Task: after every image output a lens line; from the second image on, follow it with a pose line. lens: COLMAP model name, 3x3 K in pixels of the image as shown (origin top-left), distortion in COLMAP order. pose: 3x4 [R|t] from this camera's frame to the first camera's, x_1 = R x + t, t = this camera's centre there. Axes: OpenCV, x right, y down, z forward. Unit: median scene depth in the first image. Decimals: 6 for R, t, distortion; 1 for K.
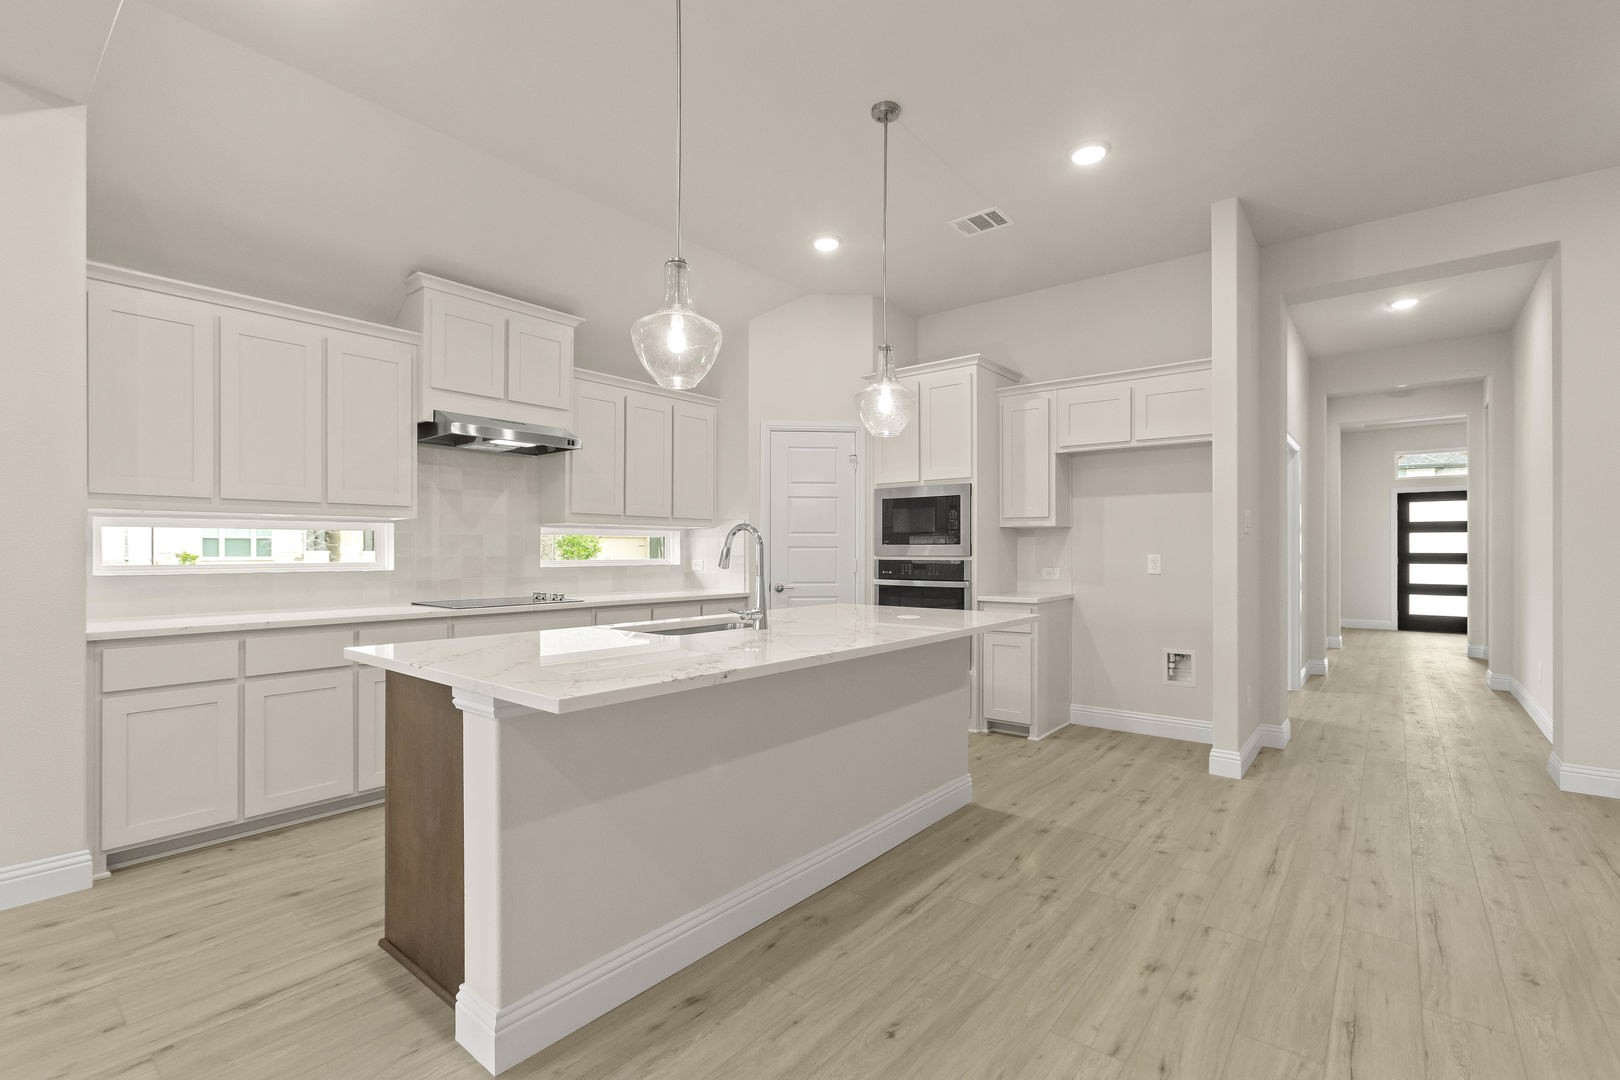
lens RADIAL K [[723.6, 0, 806.1], [0, 723.6, 549.0], [0, 0, 1]] dist [-0.009729, 0.005137]
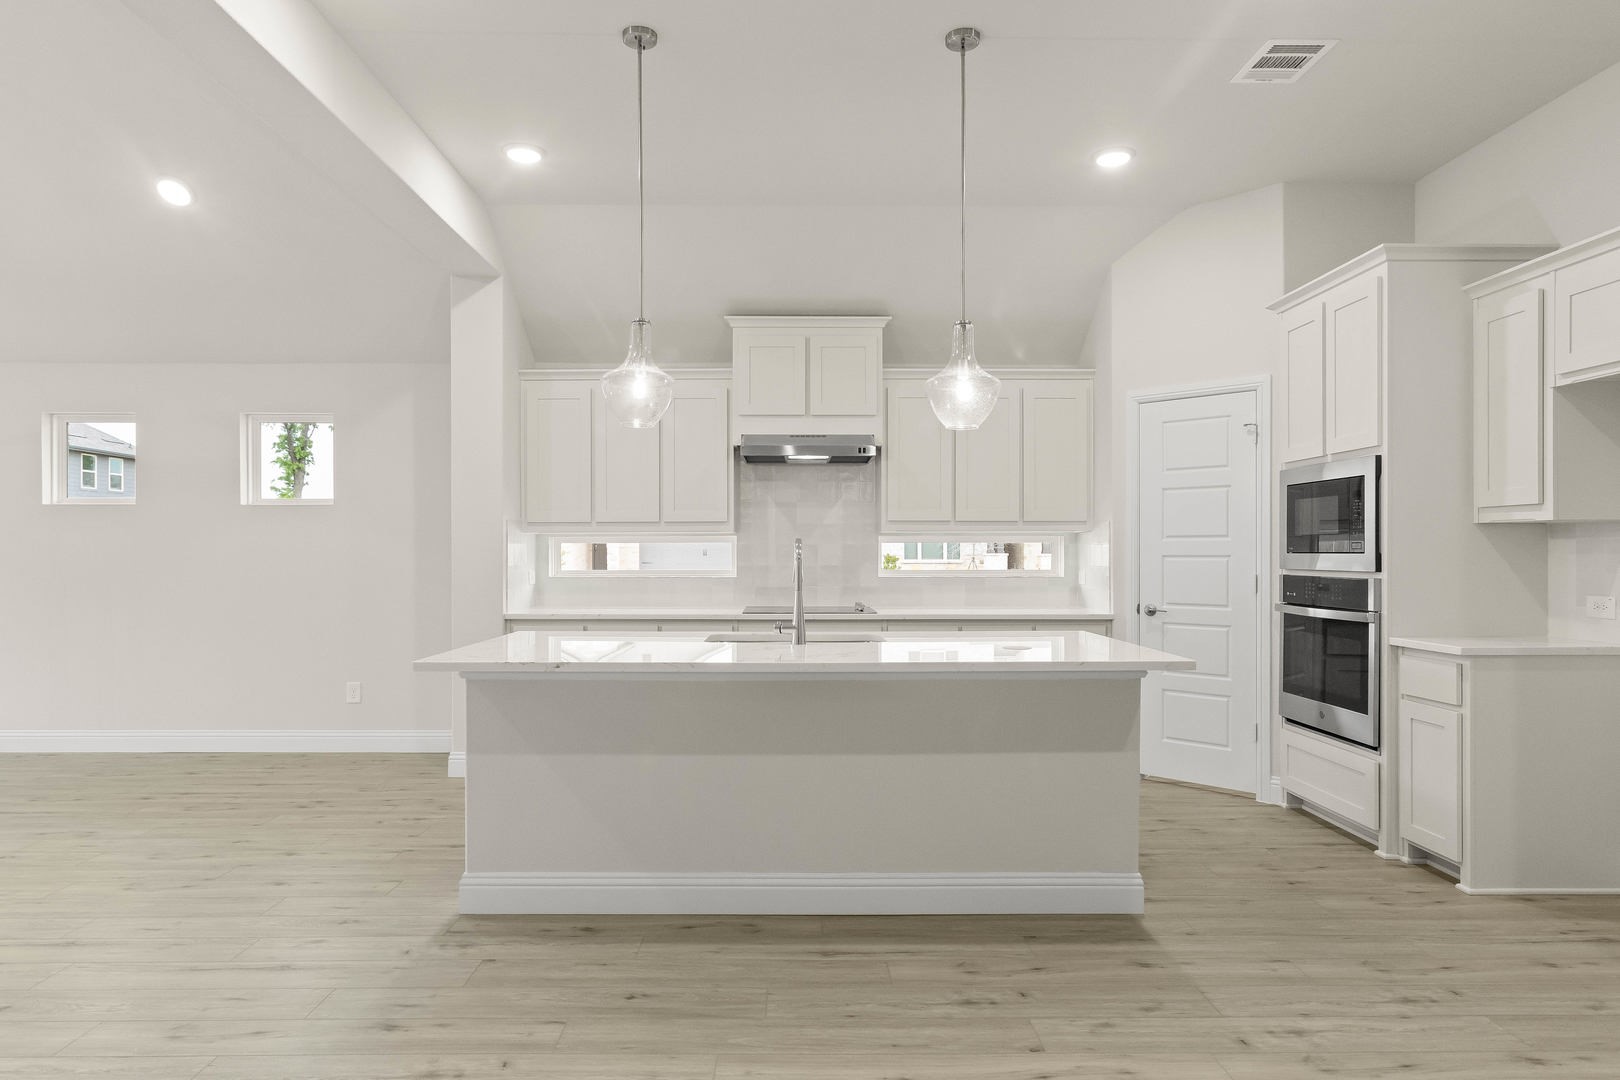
lens RADIAL K [[953.4, 0, 796.6], [0, 953.4, 556.4], [0, 0, 1]] dist [-0.009070, 0.008689]
pose [[0.637184, 0.002955, -0.770706, 0.614653], [0.002159, 0.999982, 0.005620, -0.010921], [0.770709, -0.005245, 0.637166, 0.109557]]
